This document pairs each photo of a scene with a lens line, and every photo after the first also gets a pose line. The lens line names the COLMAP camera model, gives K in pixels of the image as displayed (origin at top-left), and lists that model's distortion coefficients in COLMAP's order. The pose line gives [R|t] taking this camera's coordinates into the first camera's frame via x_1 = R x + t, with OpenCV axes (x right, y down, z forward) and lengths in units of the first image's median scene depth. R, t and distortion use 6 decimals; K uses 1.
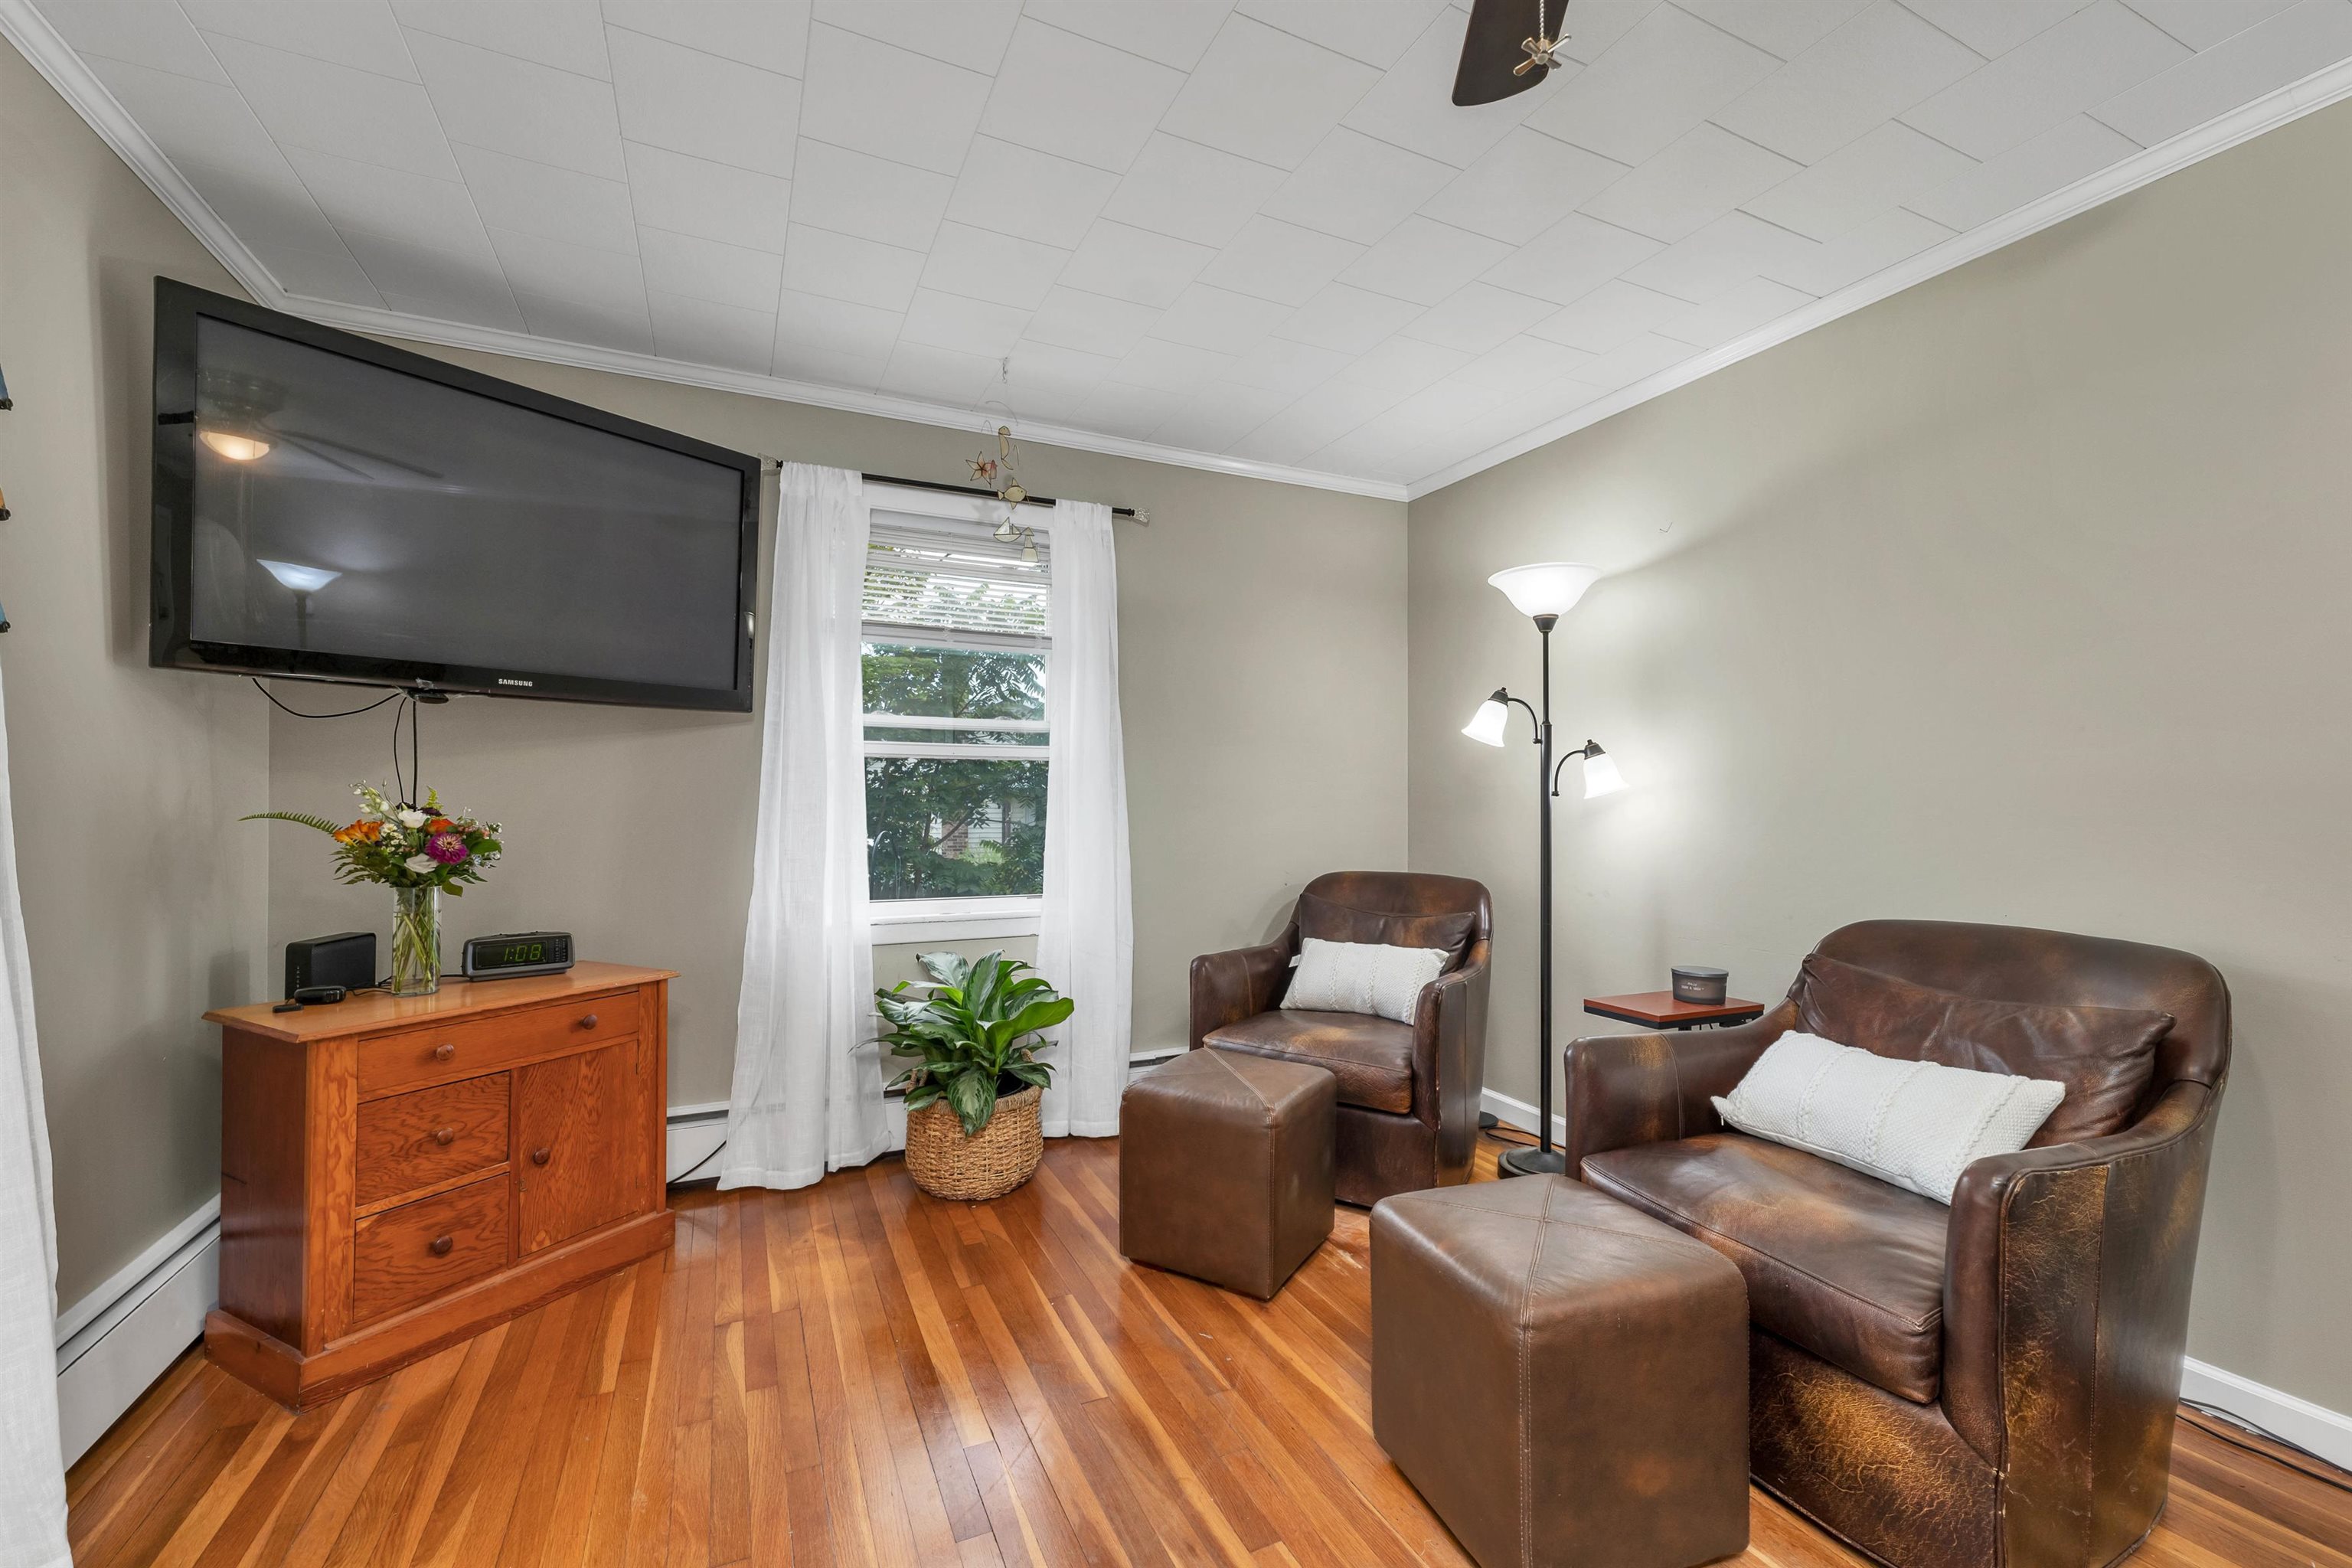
lens RADIAL K [[964.4, 0, 1178.3], [0, 964.4, 802.1], [0, 0, 1]] dist [-0.000692, -0.000268]
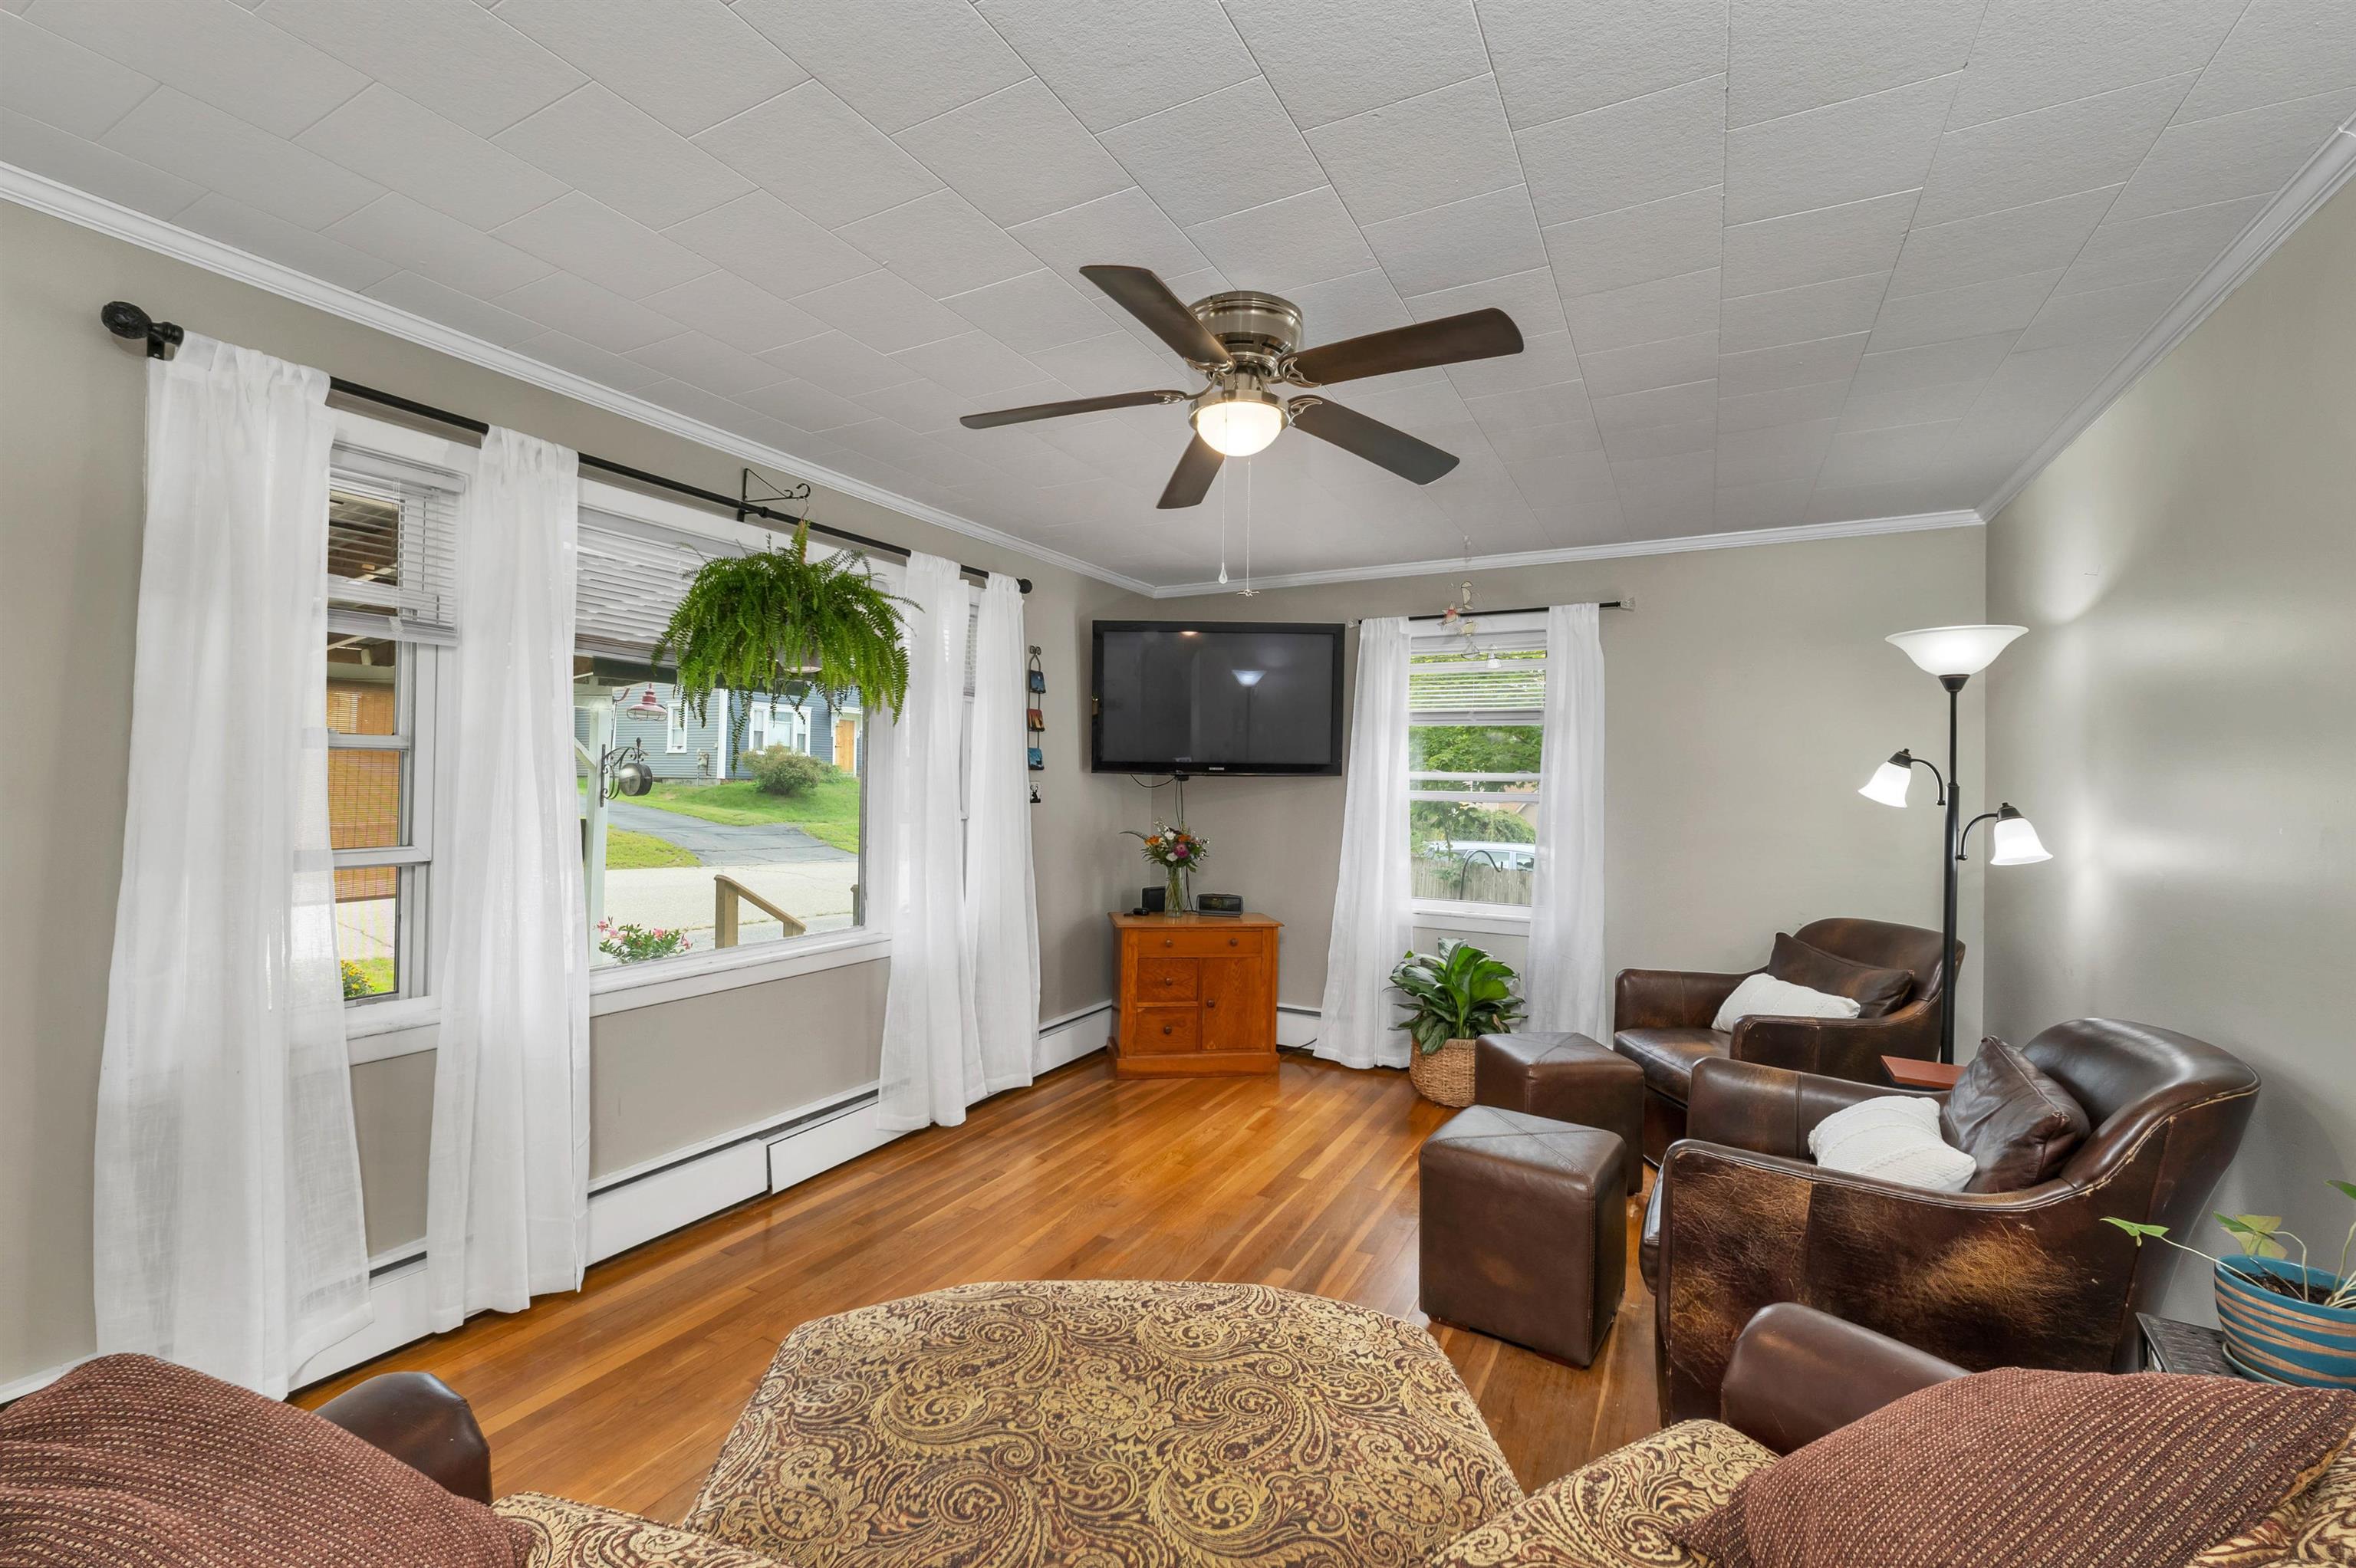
lens RADIAL K [[1000.3, 0, 1177.1], [0, 1000.3, 797.8], [0, 0, 1]] dist [0.007890, 0.000602]
pose [[0.593696, 0.018761, -0.804471, 0.797763], [-0.016625, 0.999801, 0.011047, -0.072714], [0.804517, 0.006816, 0.593890, -0.256606]]
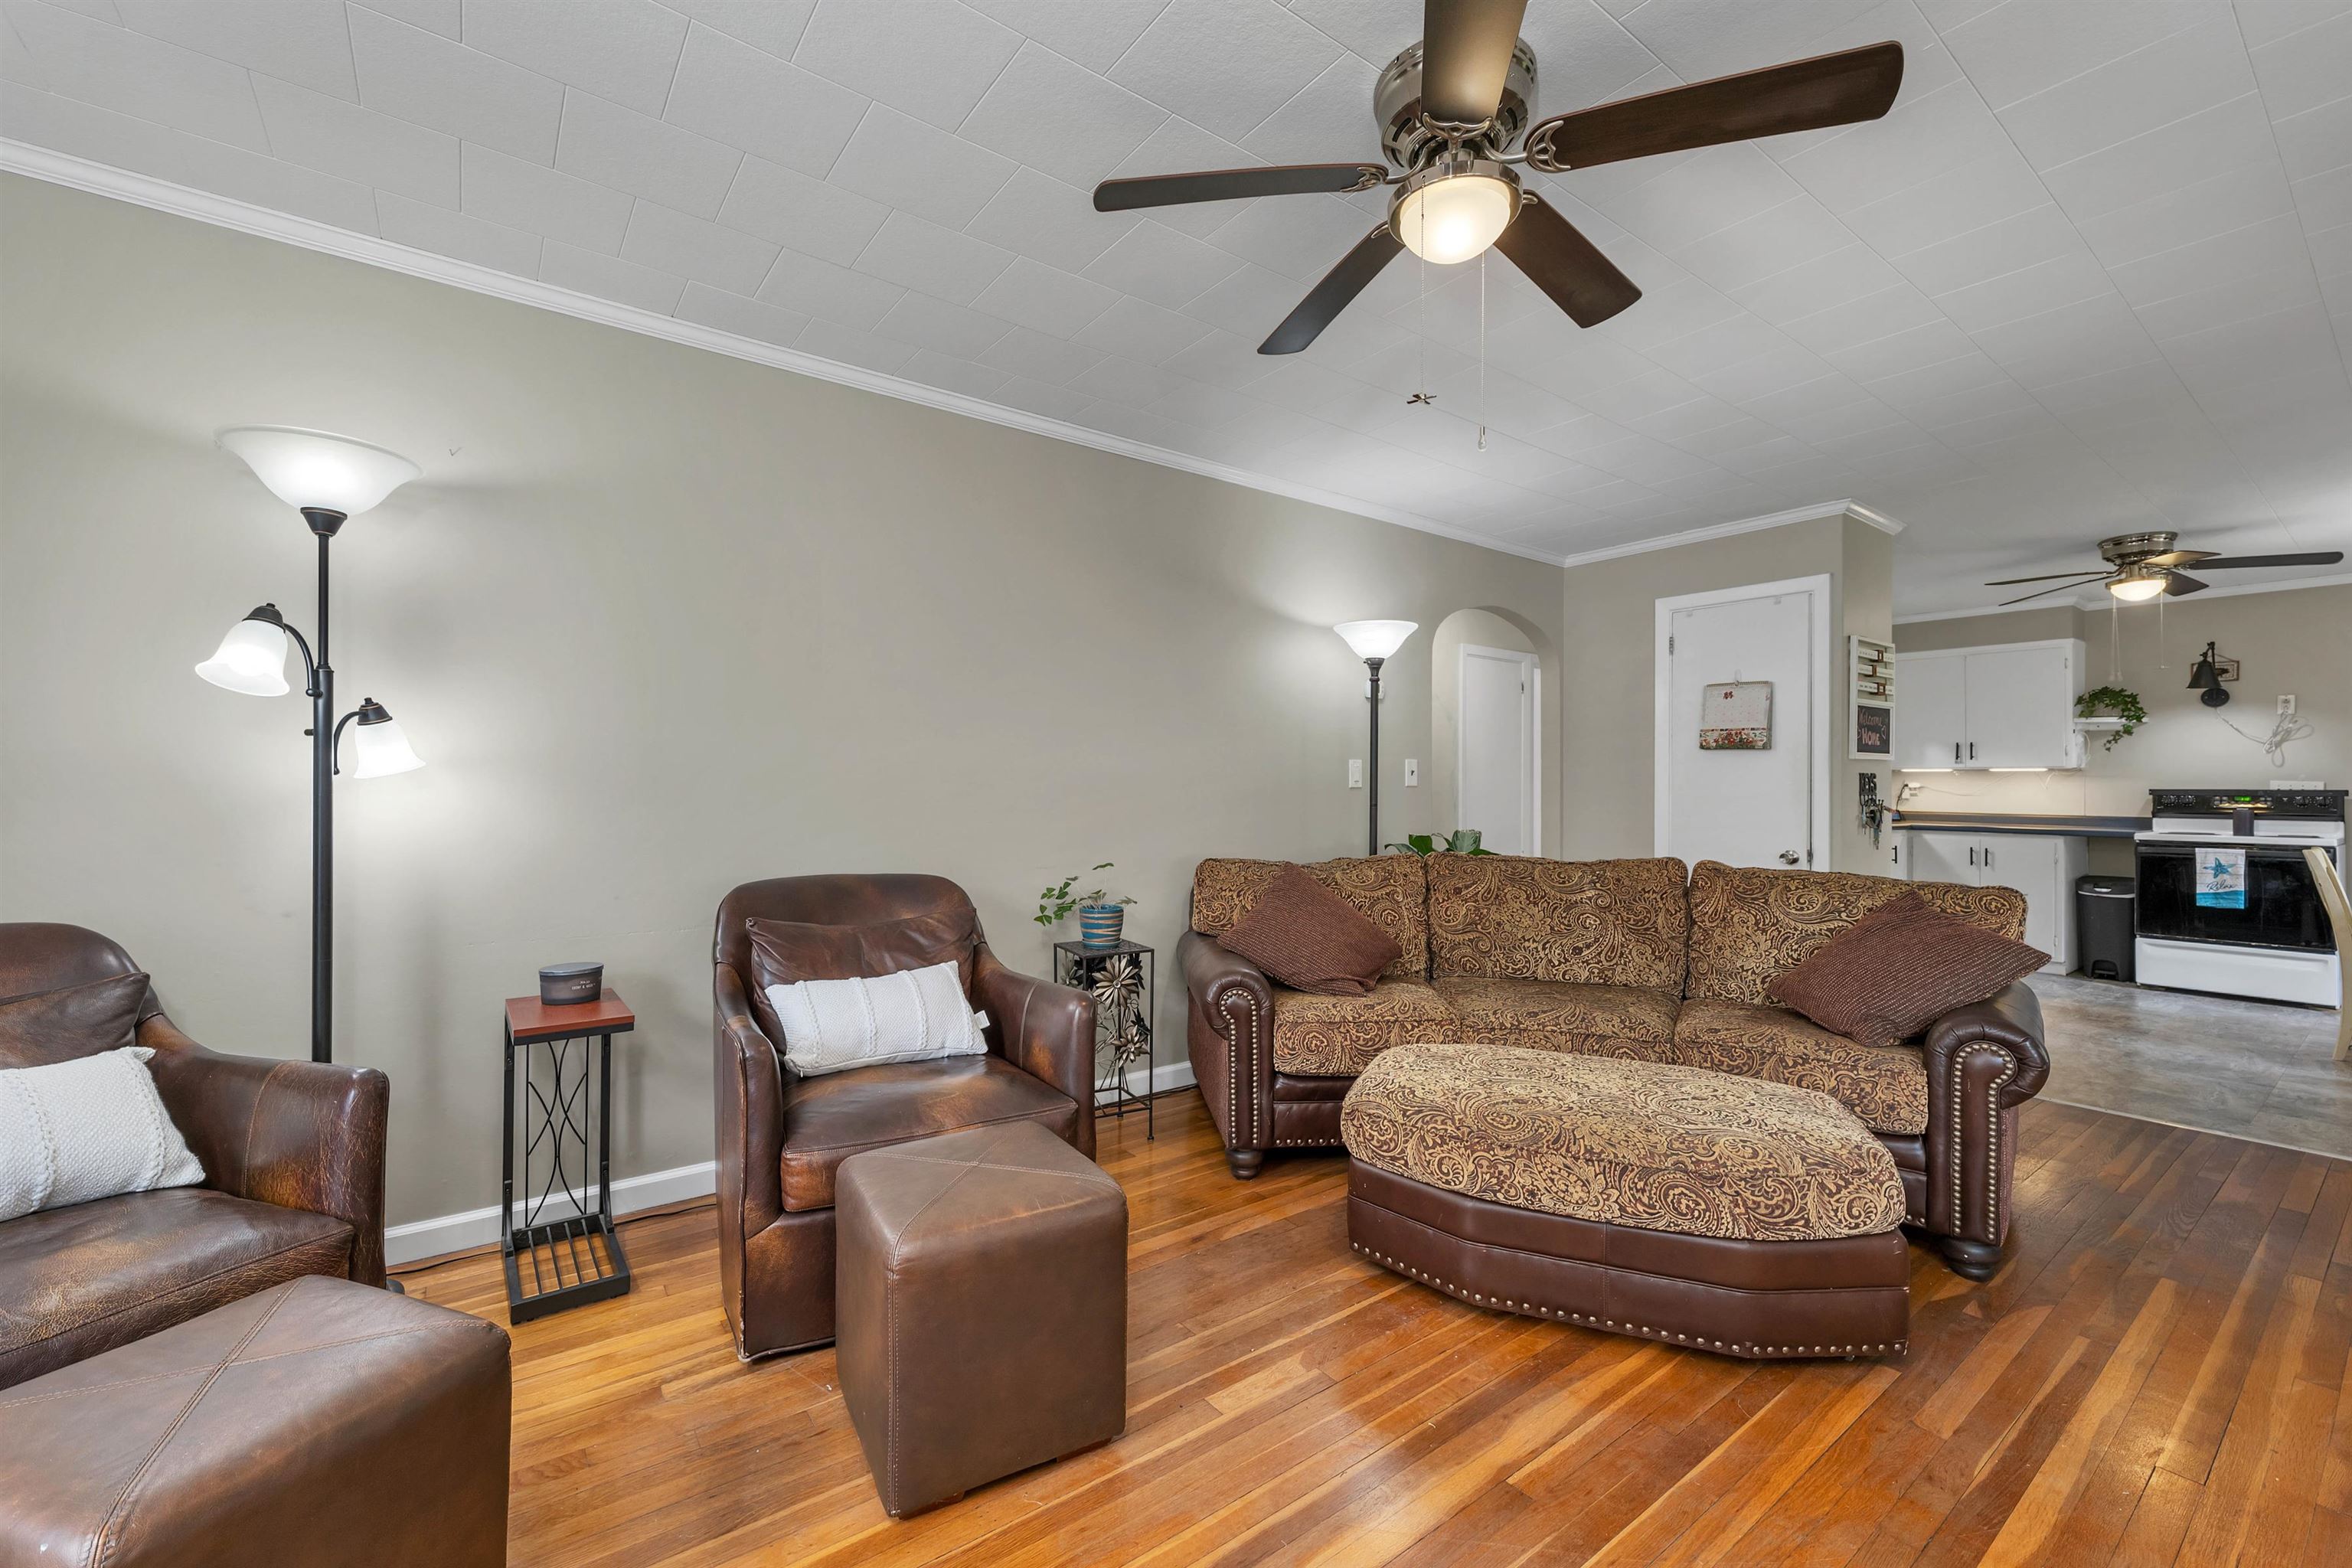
lens RADIAL K [[956.2, 0, 1176.0], [0, 956.2, 784.0], [0, 0, 1]] dist [0.003143, 0.000395]
pose [[-0.188267, -0.000729, 0.982118, -0.437141], [-0.004375, 0.999990, -0.000096, -0.001036], [-0.982108, -0.004314, -0.188268, 0.578475]]
